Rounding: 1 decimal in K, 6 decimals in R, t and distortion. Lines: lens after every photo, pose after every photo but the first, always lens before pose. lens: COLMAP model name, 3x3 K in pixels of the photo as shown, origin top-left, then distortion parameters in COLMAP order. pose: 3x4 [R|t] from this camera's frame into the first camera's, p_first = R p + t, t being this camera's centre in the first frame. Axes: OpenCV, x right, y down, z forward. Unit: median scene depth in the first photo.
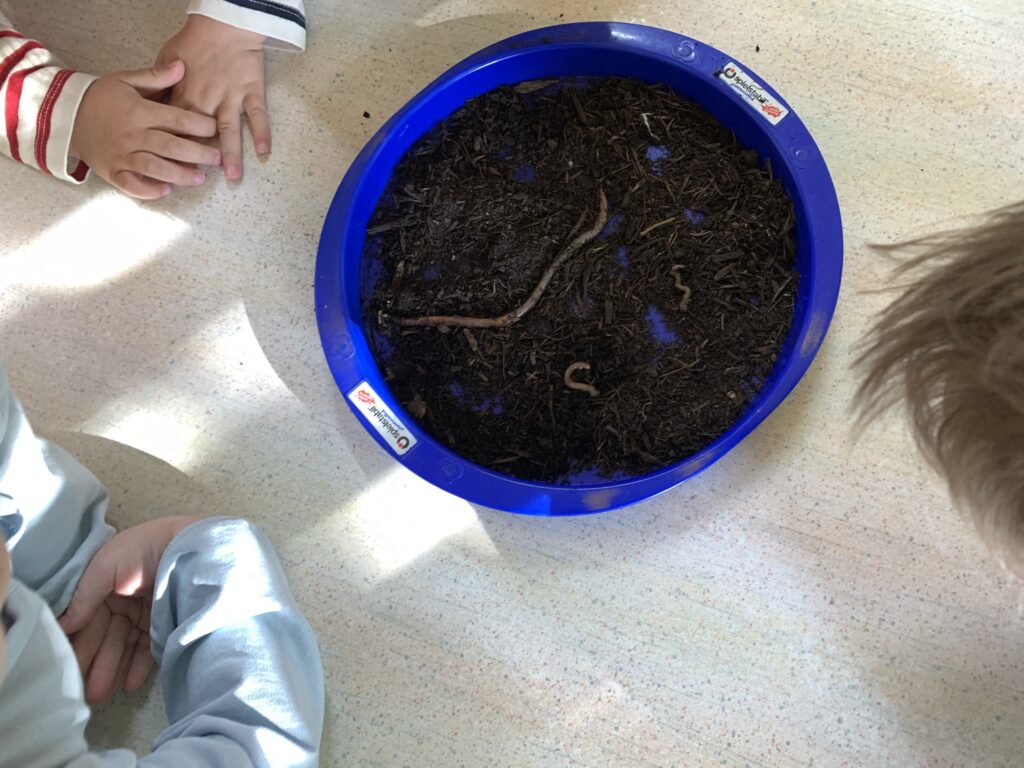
lens RADIAL K [[783.9, 0, 512.1], [0, 783.9, 384.0], [0, 0, 1]] dist [0.002683, -0.005107]
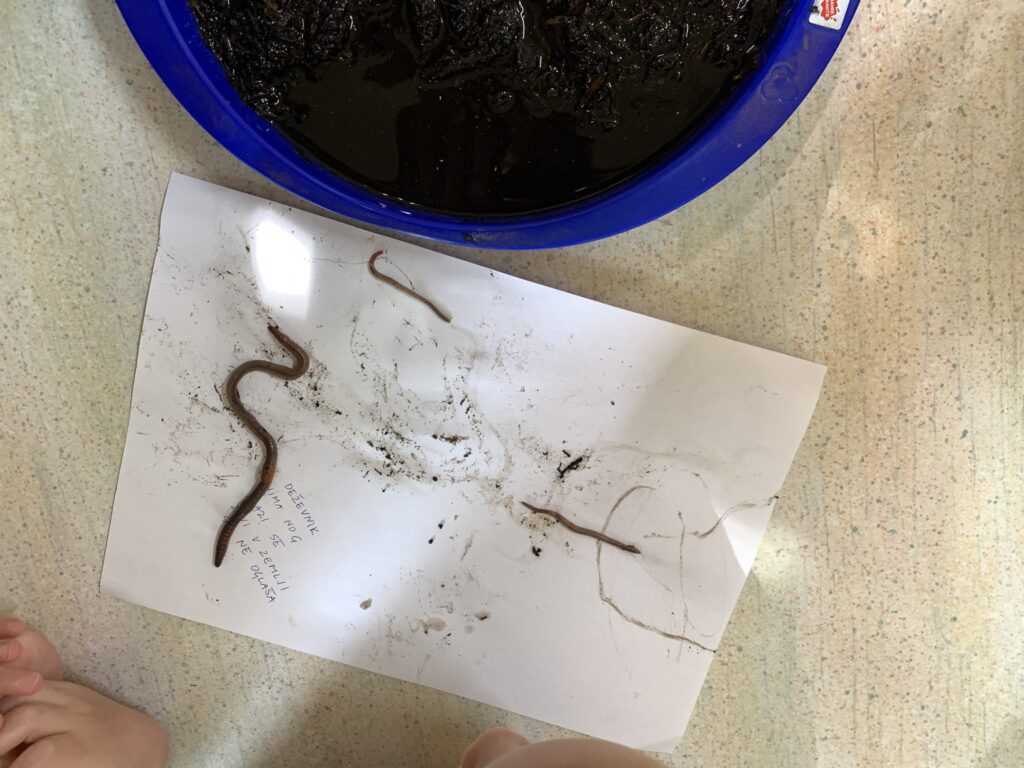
lens RADIAL K [[783.9, 0, 512.0], [0, 783.9, 384.0], [0, 0, 1]] dist [0.002683, -0.005107]
pose [[0.465737, 0.842538, 0.270589, -0.255609], [-0.860962, 0.360749, 0.358614, -0.534317], [0.204531, -0.399987, 0.893408, 0.353511]]
